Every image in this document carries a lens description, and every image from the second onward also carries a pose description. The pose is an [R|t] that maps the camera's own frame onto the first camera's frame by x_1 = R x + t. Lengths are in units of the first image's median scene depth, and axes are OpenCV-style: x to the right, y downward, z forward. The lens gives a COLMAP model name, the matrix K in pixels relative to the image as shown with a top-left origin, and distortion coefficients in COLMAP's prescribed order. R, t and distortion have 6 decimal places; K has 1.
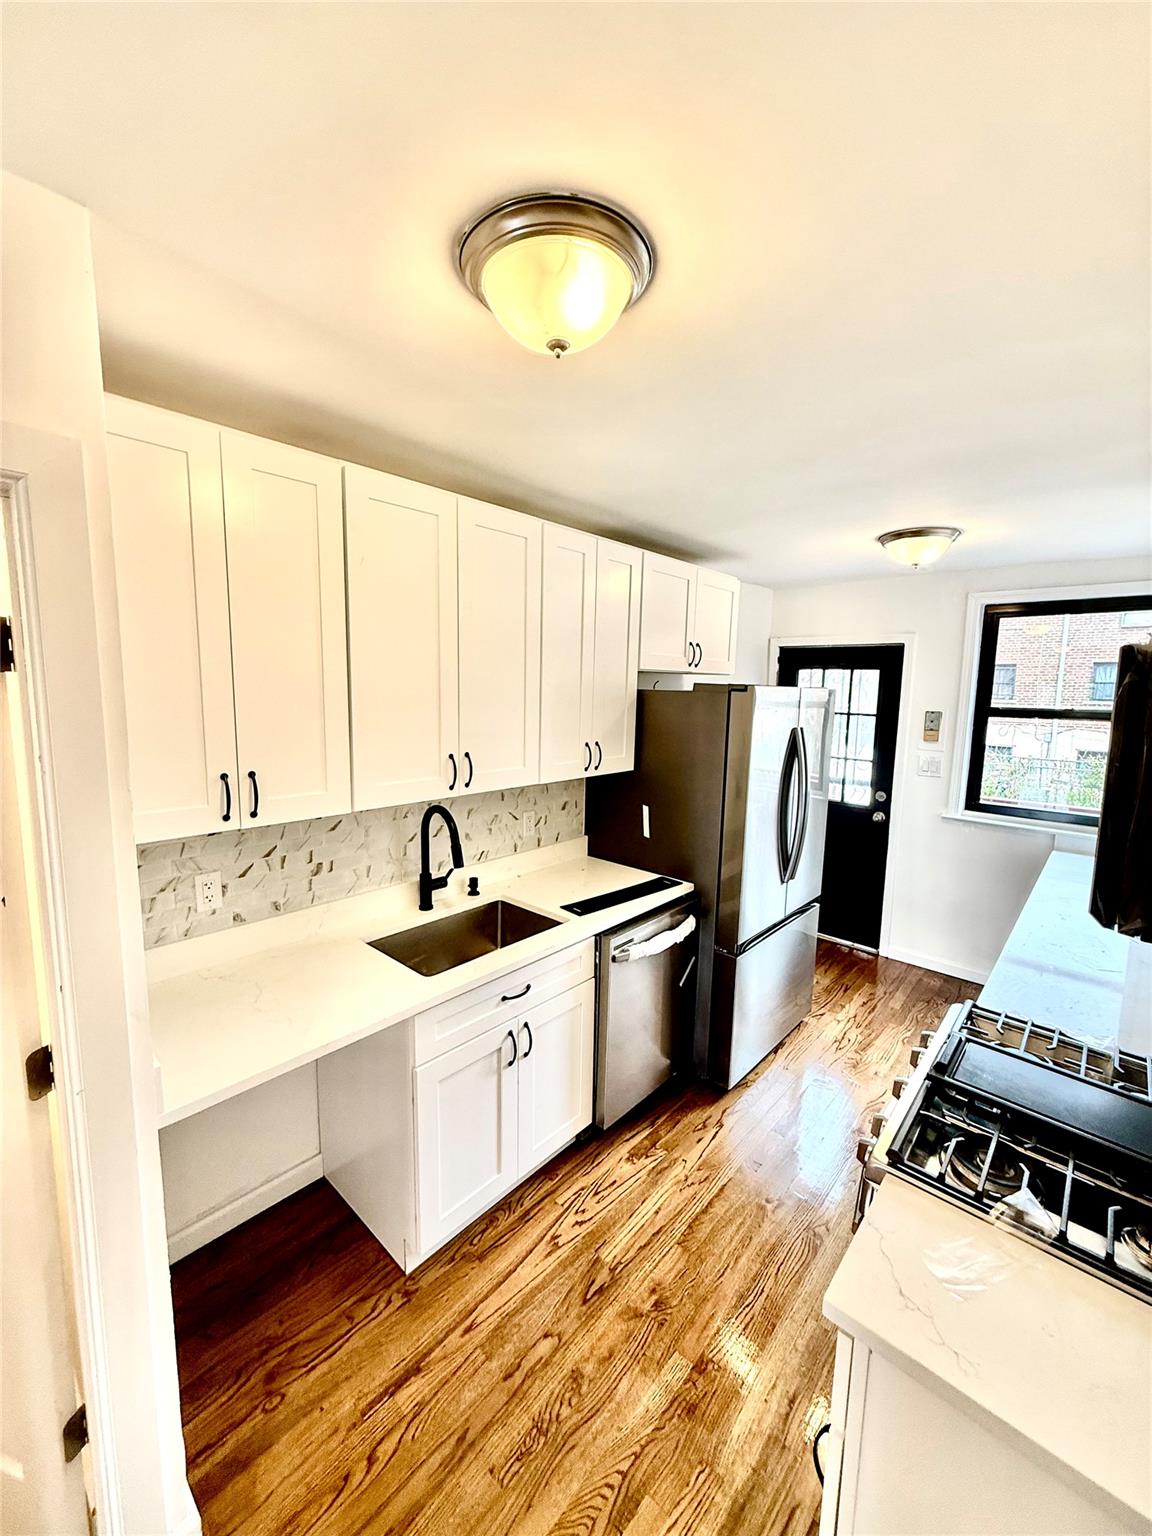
lens RADIAL K [[610.7, 0, 574.4], [0, 610.7, 762.9], [0, 0, 1]] dist [0.000112, 0.000225]
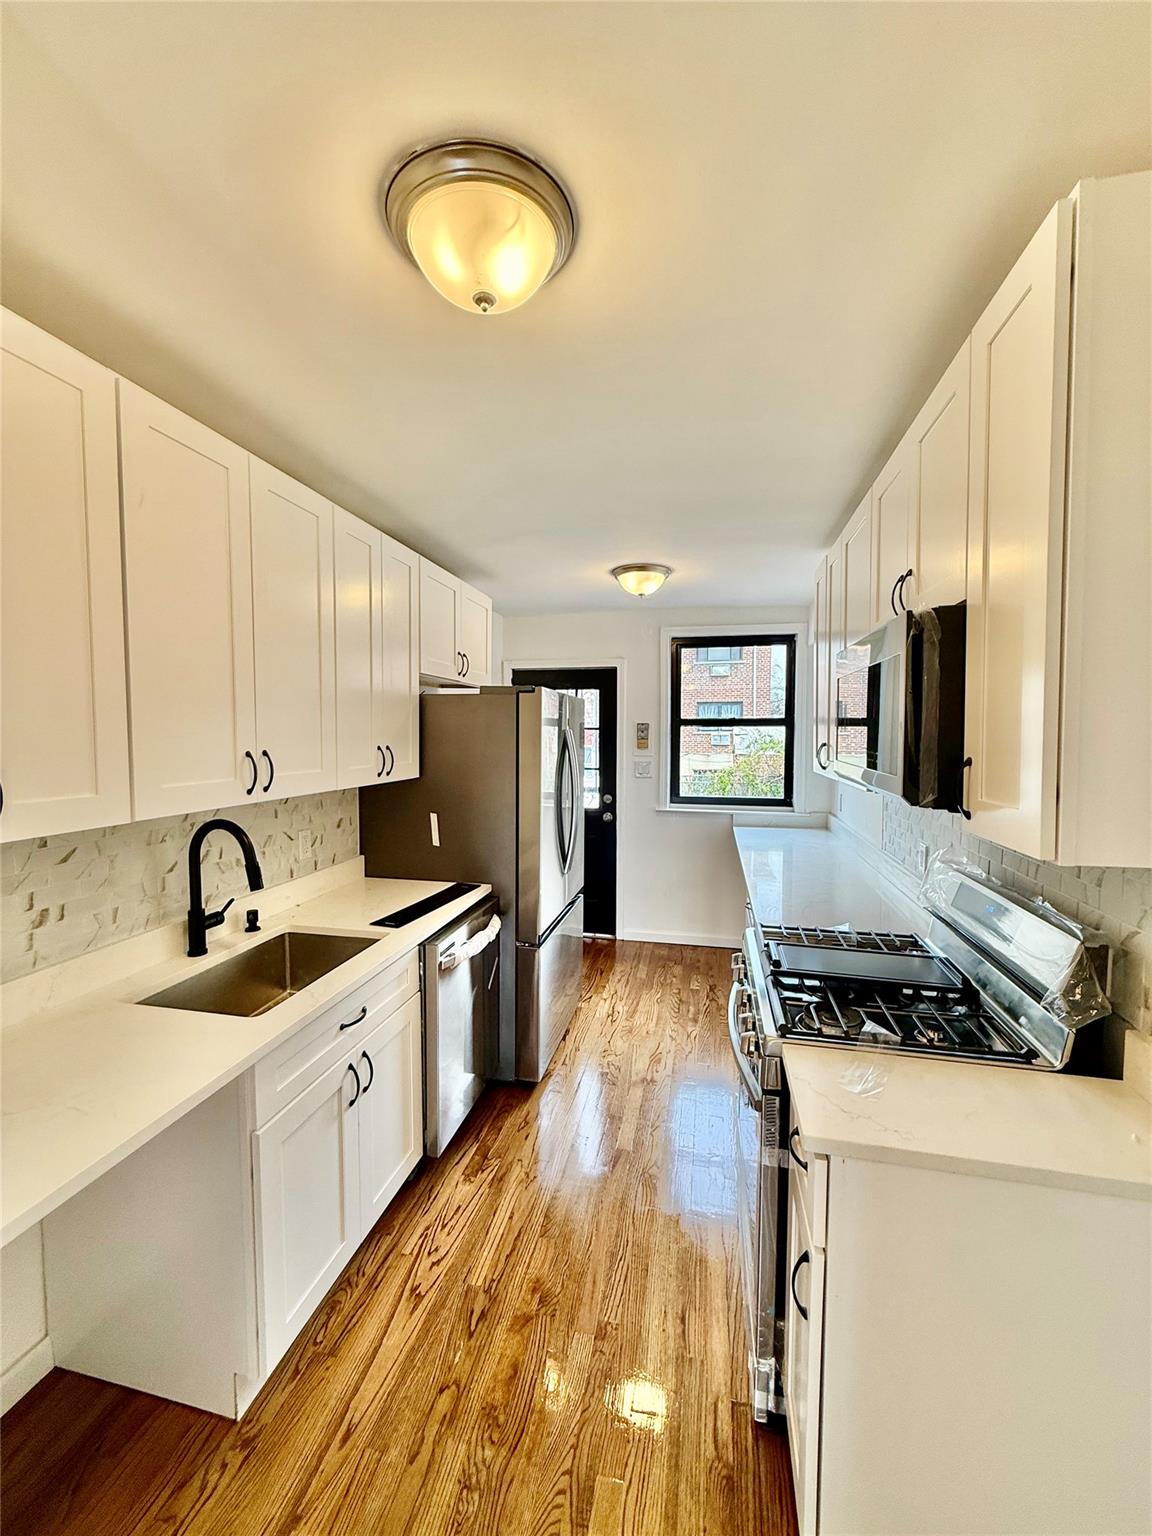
lens RADIAL K [[610.7, 0, 574.4], [0, 610.7, 762.9], [0, 0, 1]] dist [0.000112, 0.000225]
pose [[0.869134, -0.042841, 0.492718, -0.204745], [0.077031, 0.995809, -0.049296, 0.069674], [-0.488542, 0.080800, 0.868791, 0.050121]]
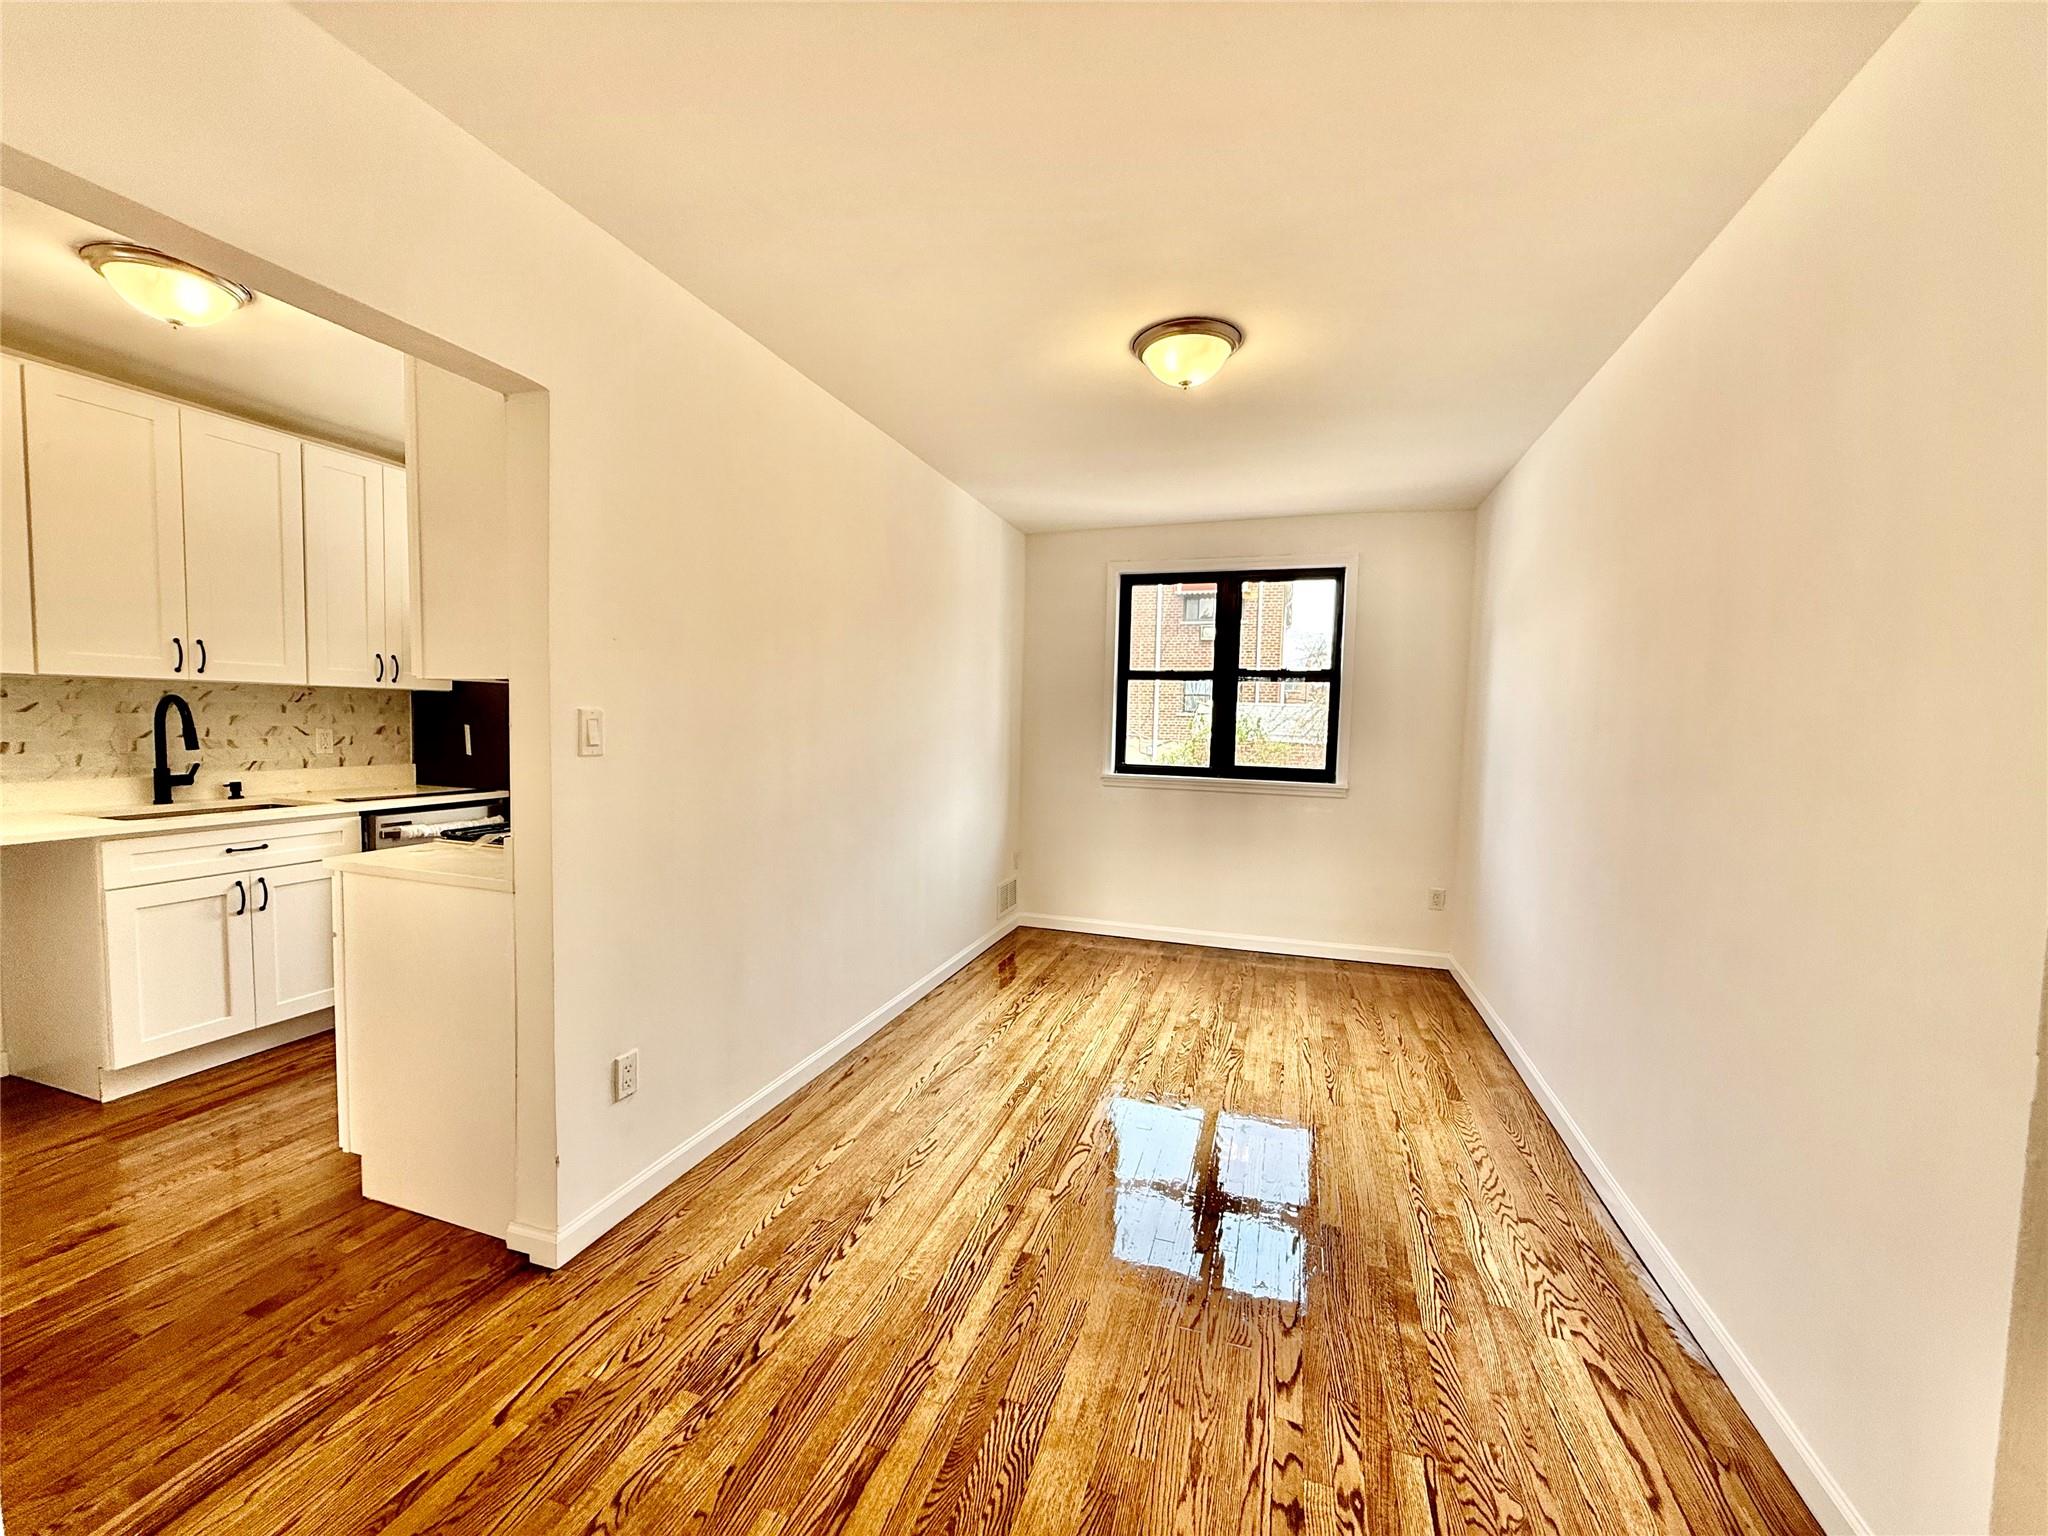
lens RADIAL K [[814.2, 0, 1013.5], [0, 814.2, 765.0], [0, 0, 1]] dist [0.000112, 0.000225]
pose [[0.913933, -0.017535, 0.405487, 0.509809], [0.039496, 0.998167, -0.045857, 0.302145], [-0.403939, 0.057925, 0.912950, -0.816925]]
